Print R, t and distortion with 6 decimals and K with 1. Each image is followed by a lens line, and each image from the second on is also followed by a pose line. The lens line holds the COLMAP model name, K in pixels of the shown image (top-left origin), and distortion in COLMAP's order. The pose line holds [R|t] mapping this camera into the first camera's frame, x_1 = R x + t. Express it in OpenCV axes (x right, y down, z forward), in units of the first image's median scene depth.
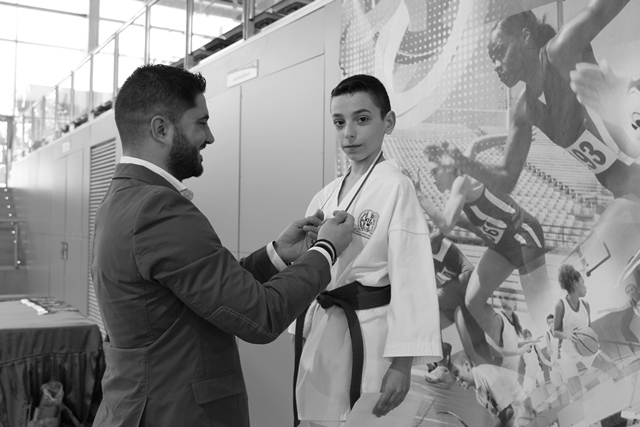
lens RADIAL K [[691.4, 0, 319.7], [0, 691.4, 211.9], [0, 0, 1]] dist [-0.089620, 0.033992]
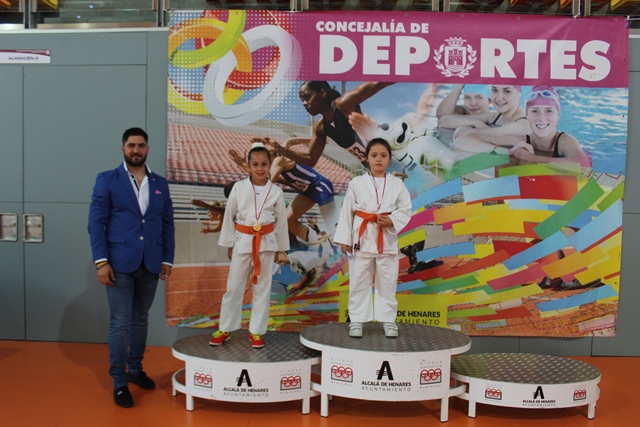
lens RADIAL K [[566.2, 0, 320.0], [0, 566.2, 213.5], [0, 0, 1]] dist [-0.158547, 0.146964]
pose [[0.553530, -0.039948, 0.831871, -1.098458], [-0.027198, 0.997449, 0.065997, -0.000961], [-0.832385, -0.059156, 0.551031, 0.029390]]
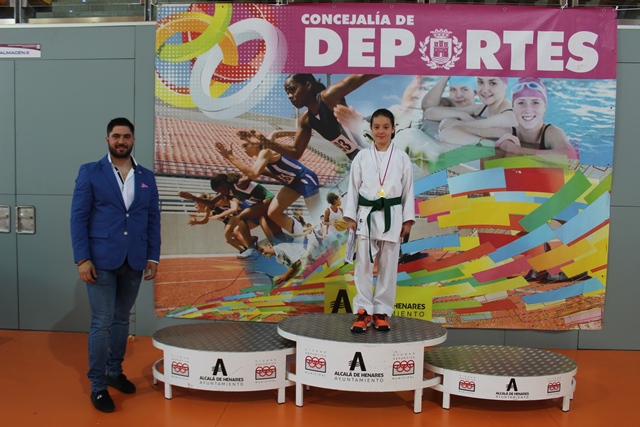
lens RADIAL K [[566.2, 0, 320.0], [0, 566.2, 213.5], [0, 0, 1]] dist [-0.158547, 0.146964]
pose [[0.571926, -0.050358, 0.818758, -1.062096], [-0.026720, 0.996441, 0.079952, -0.002883], [-0.819870, -0.067604, 0.568545, -0.042811]]
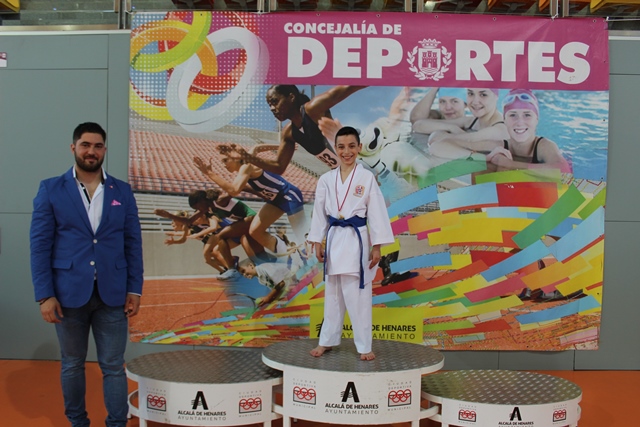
lens RADIAL K [[566.2, 0, 320.0], [0, 566.2, 213.5], [0, 0, 1]] dist [-0.158547, 0.146964]
pose [[0.537410, -0.030389, 0.842773, -1.005168], [-0.022739, 0.998465, 0.050503, -0.001071], [-0.843014, -0.046305, 0.535894, 0.023236]]
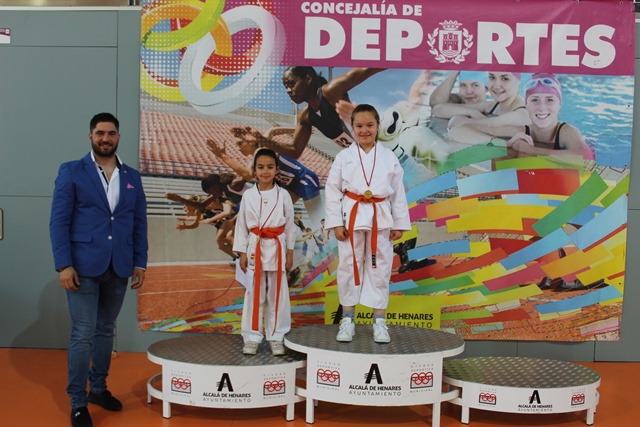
lens RADIAL K [[633.0, 0, 321.1], [0, 633.0, 212.3], [0, 0, 1]] dist [-0.137613, 0.144274]
pose [[0.529336, -0.042702, 0.847337, -1.161905], [-0.031572, 0.997049, 0.069970, -0.004350], [-0.847824, -0.063789, 0.526426, -0.006260]]
